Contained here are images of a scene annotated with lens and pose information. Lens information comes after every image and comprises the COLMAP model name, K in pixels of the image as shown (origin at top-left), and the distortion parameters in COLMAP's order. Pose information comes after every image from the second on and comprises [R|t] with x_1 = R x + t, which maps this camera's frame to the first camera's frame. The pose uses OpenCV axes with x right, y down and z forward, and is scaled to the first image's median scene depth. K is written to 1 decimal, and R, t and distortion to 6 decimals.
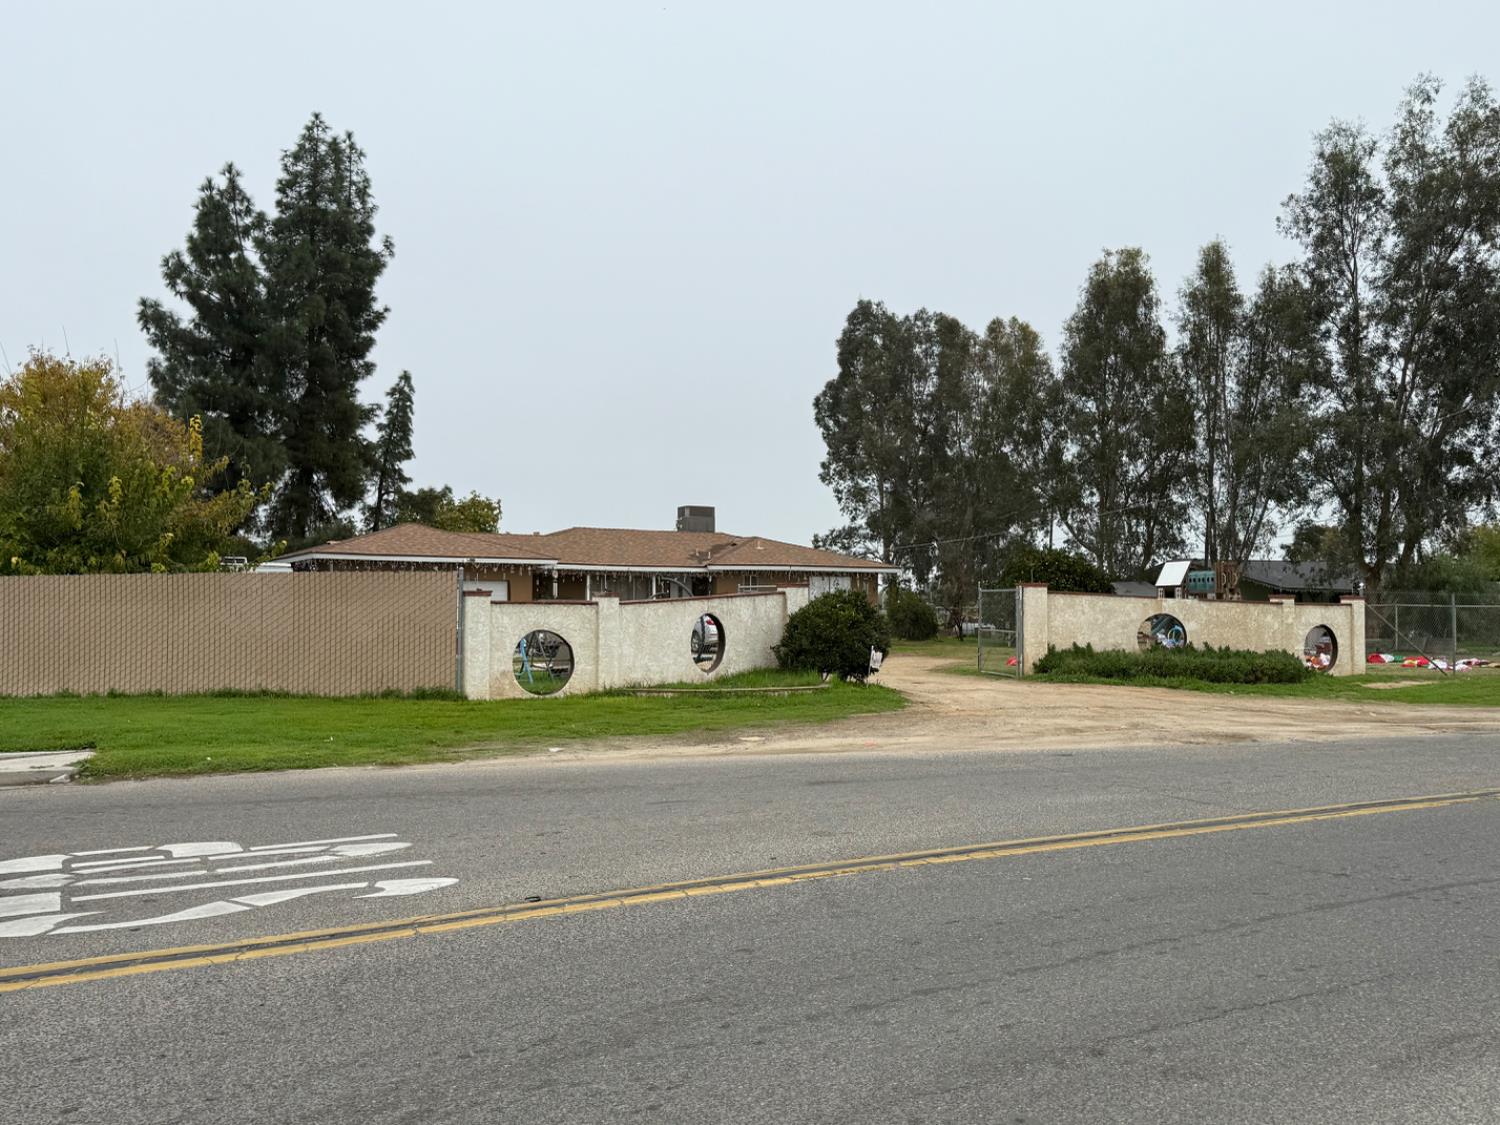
lens RADIAL K [[1413.8, 0, 750.0], [0, 1413.8, 562.5], [0, 0, 1]] dist [0.013848, 0.000892]
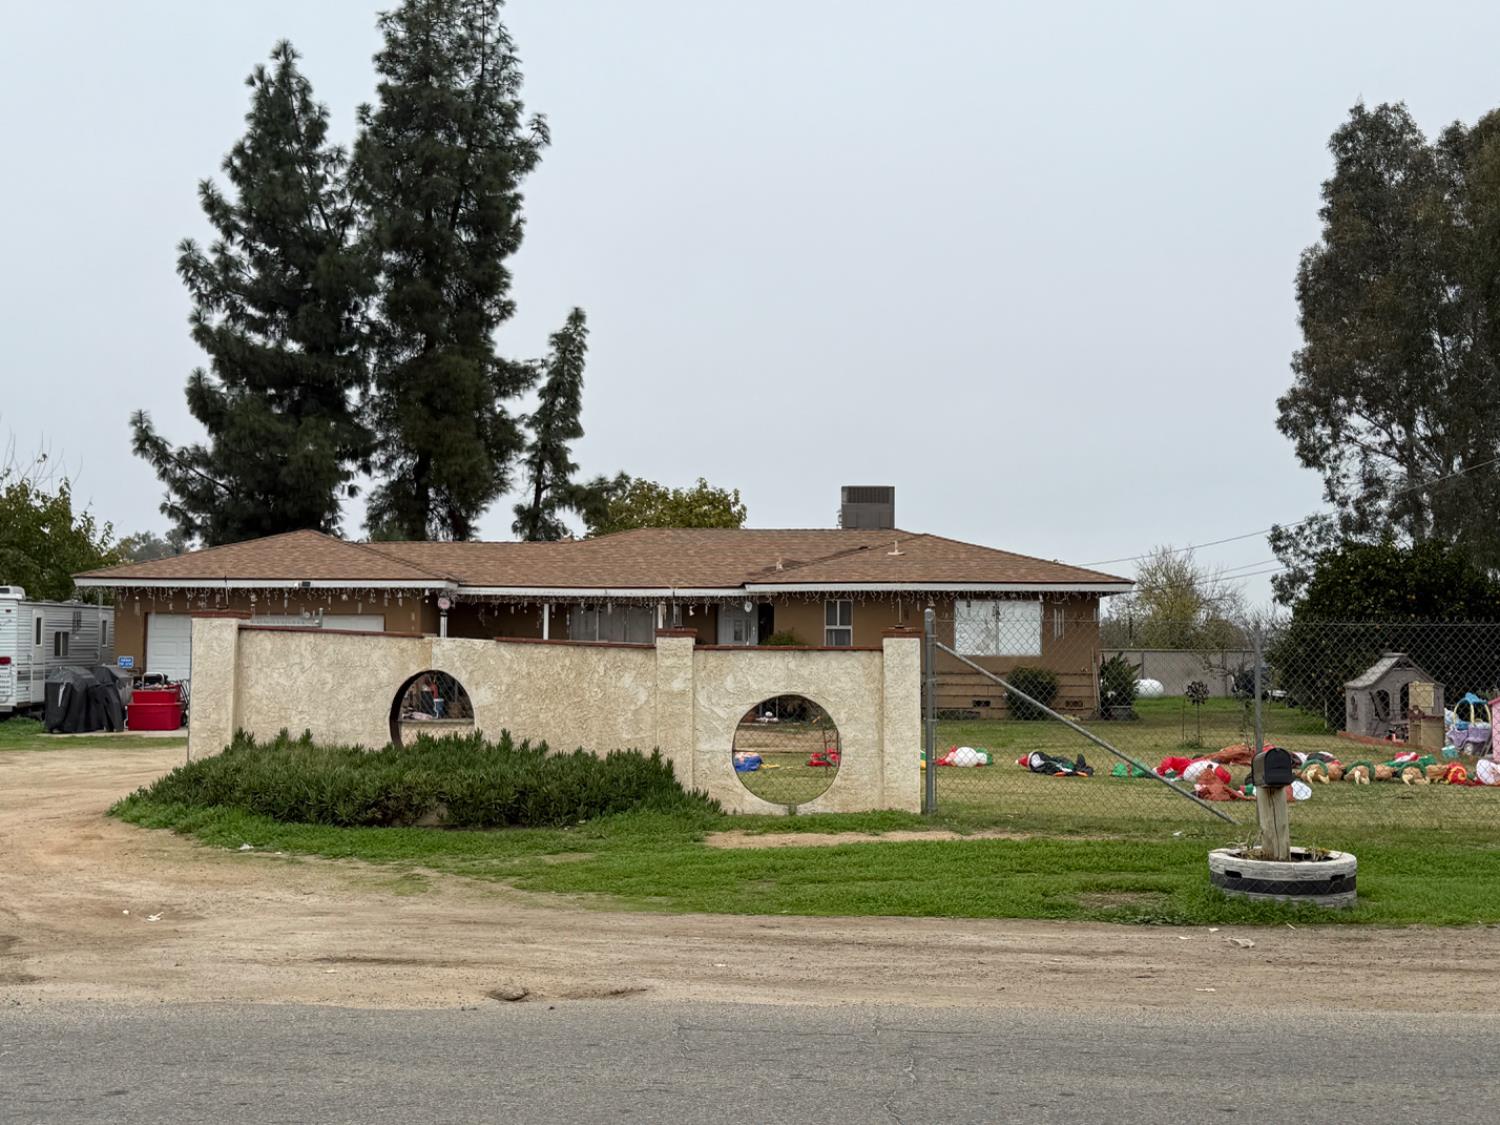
lens RADIAL K [[1989.4, 0, 750.0], [0, 1989.4, 562.5], [0, 0, 1]] dist [0.188865, -0.405728]
pose [[0.858288, -0.026064, -0.512507, 0.358922], [0.020043, 0.999650, -0.017271, 0.006830], [0.512778, 0.004551, 0.858509, 0.236765]]
